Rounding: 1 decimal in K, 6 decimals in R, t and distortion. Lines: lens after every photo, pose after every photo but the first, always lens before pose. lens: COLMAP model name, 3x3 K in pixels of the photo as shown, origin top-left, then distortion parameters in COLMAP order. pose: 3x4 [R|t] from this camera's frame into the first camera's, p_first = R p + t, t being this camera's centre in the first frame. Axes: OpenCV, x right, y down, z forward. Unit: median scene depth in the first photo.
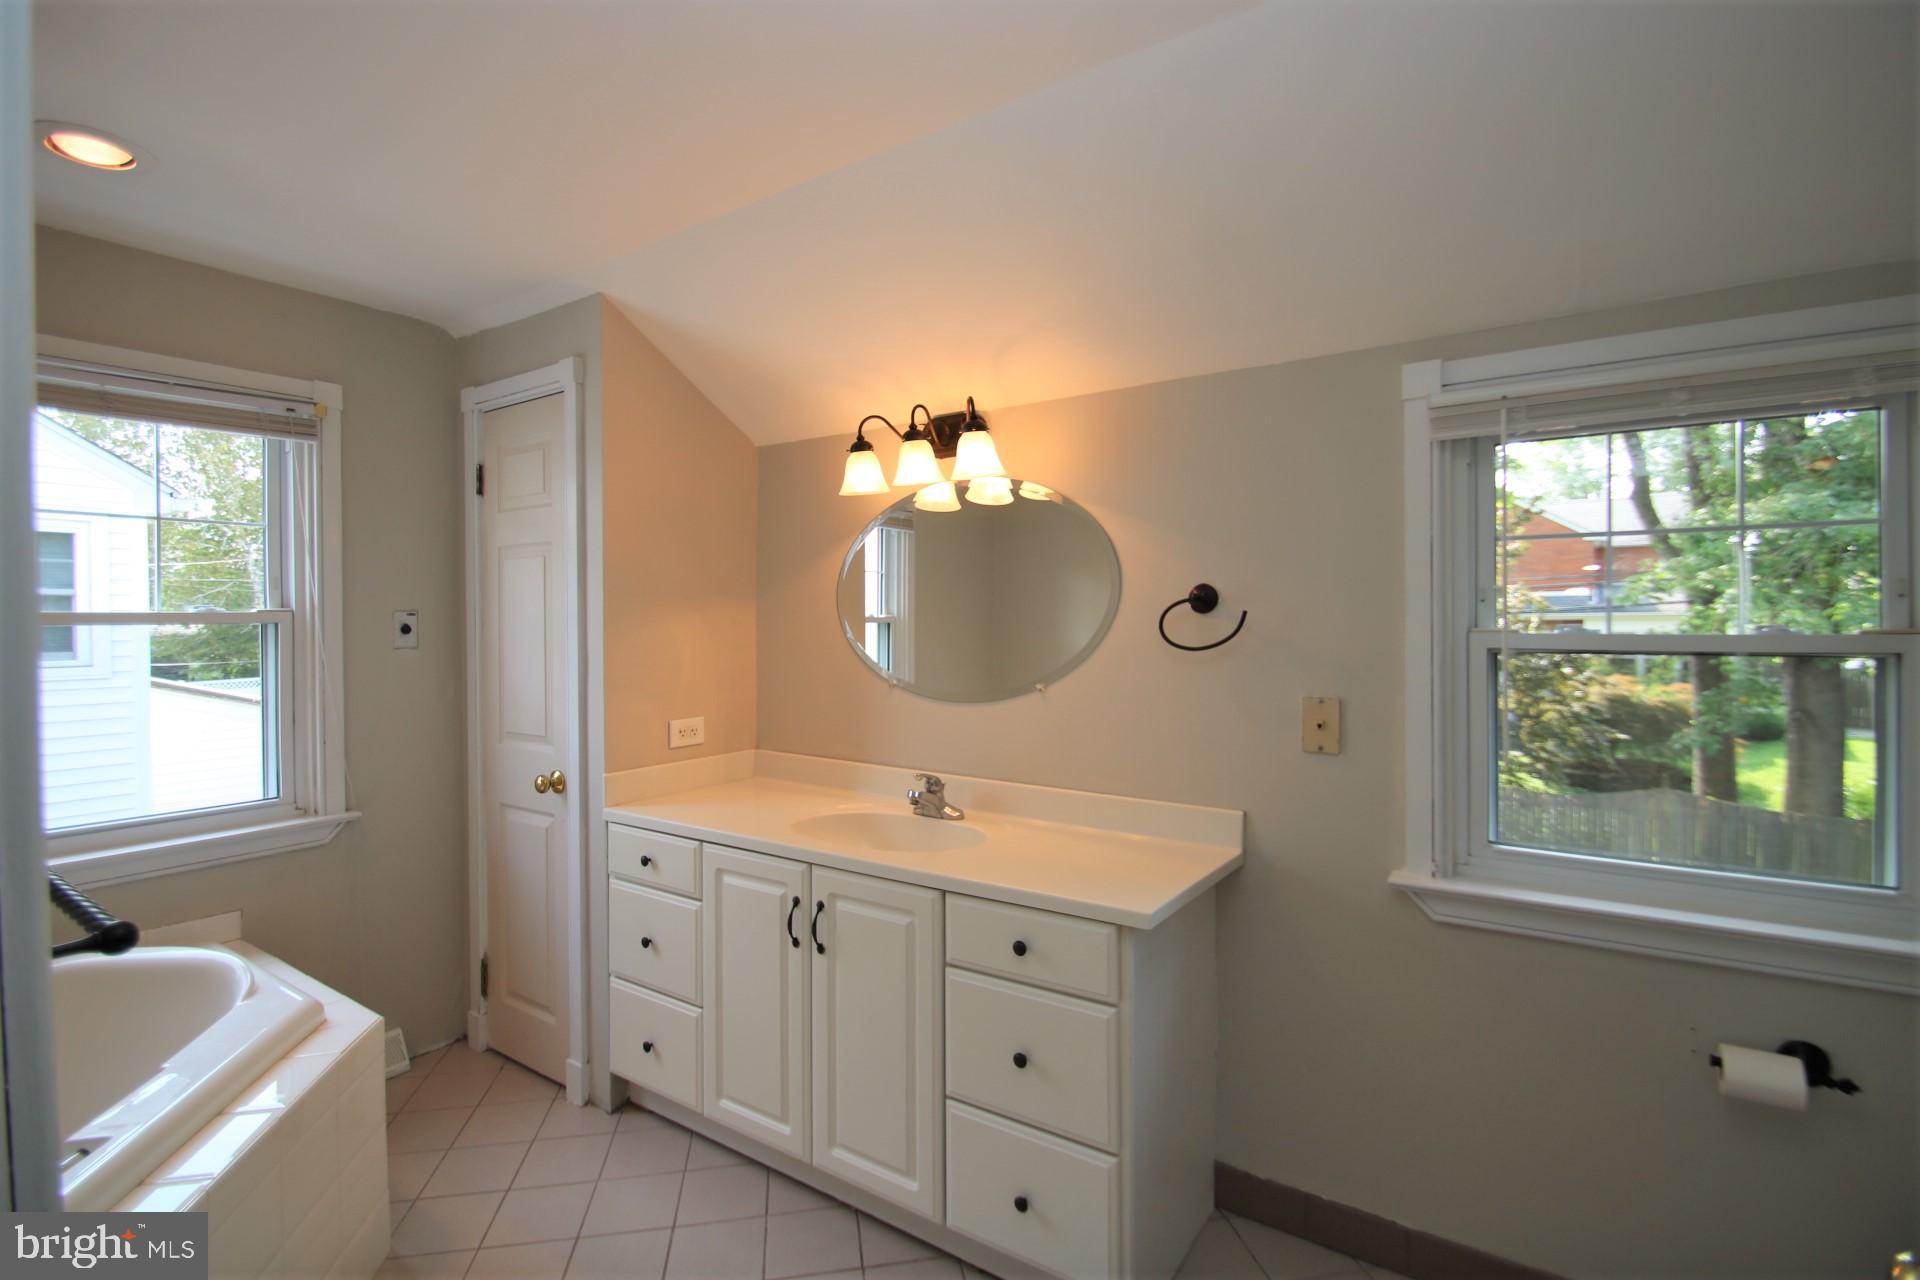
lens RADIAL K [[896.3, 0, 955.9], [0, 896.3, 624.9], [0, 0, 1]] dist [0.004274, -0.009059]
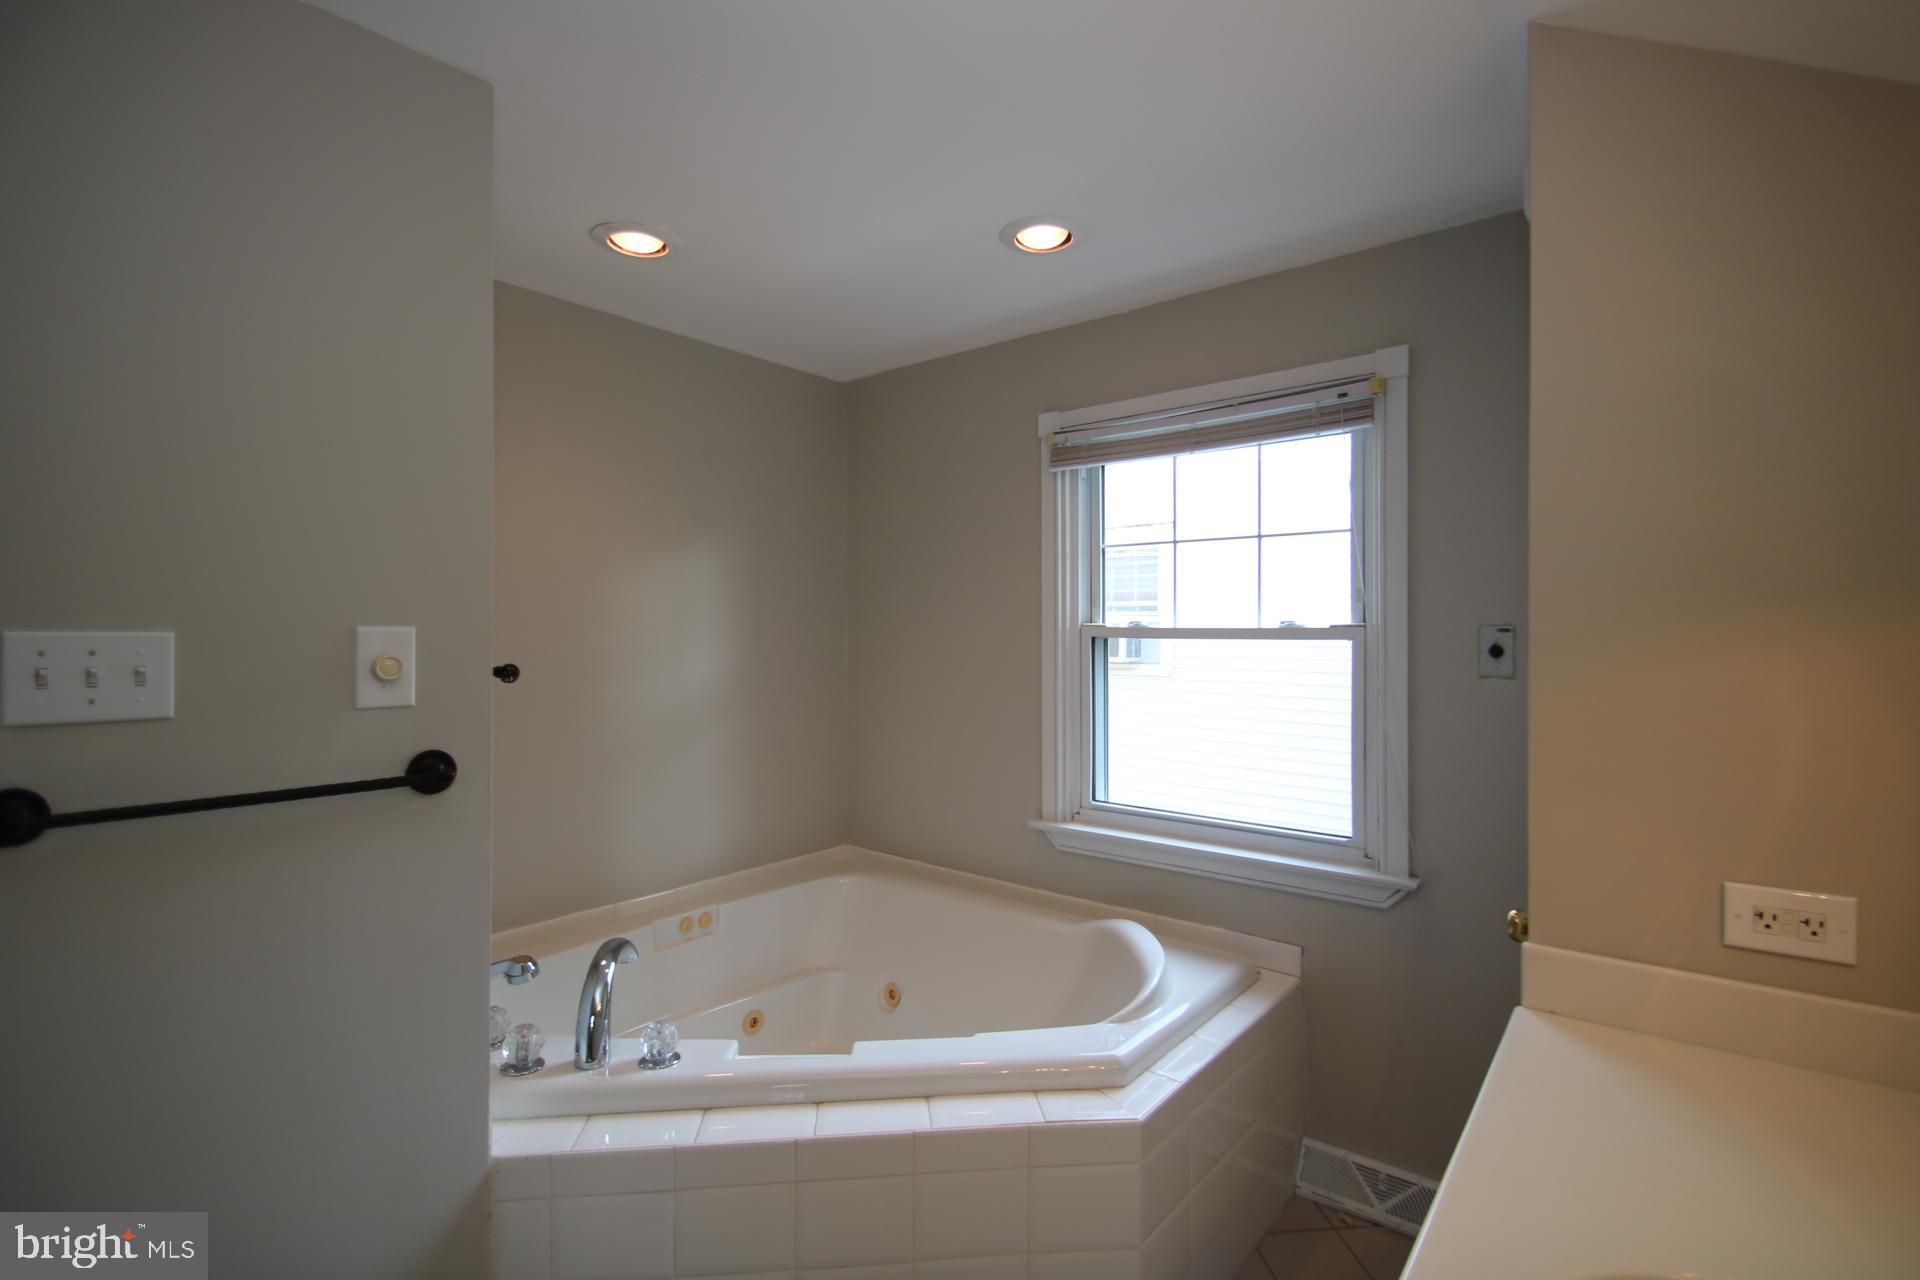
lens RADIAL K [[896.3, 0, 956.2], [0, 896.3, 625.9], [0, 0, 1]] dist [0.004274, -0.009059]
pose [[-0.090473, 0.005897, -0.995881, 0.182293], [-0.009295, 0.999934, 0.006766, -0.020840], [0.995856, 0.009869, -0.090412, 0.805927]]
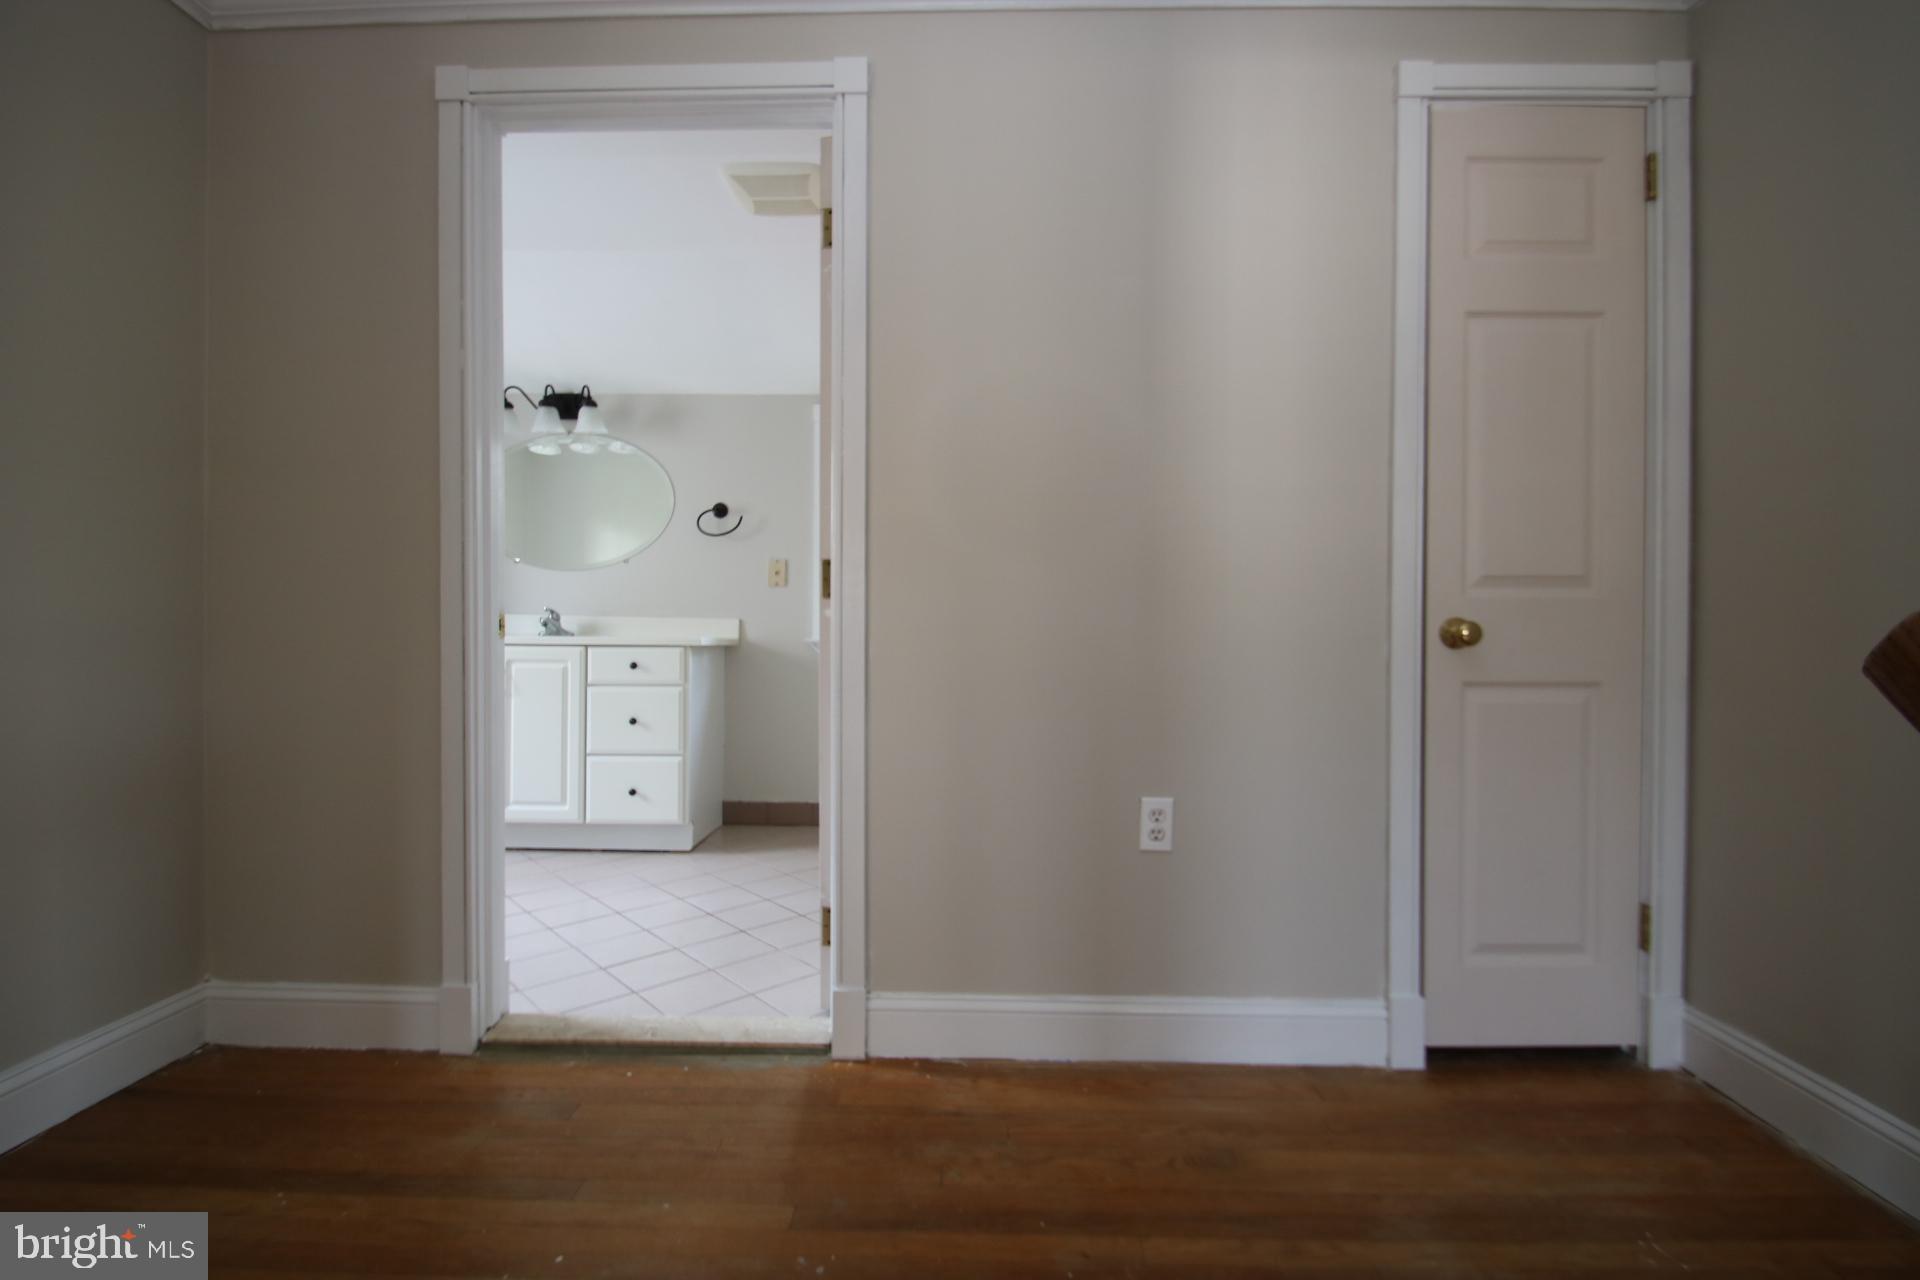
lens RADIAL K [[896.3, 0, 963.3], [0, 896.3, 624.6], [0, 0, 1]] dist [0.004274, -0.009059]
pose [[0.837297, 0.010910, 0.546640, -0.328974], [-0.010328, 0.999938, -0.004138, 0.214052], [-0.546651, -0.002181, 0.837358, -0.879068]]
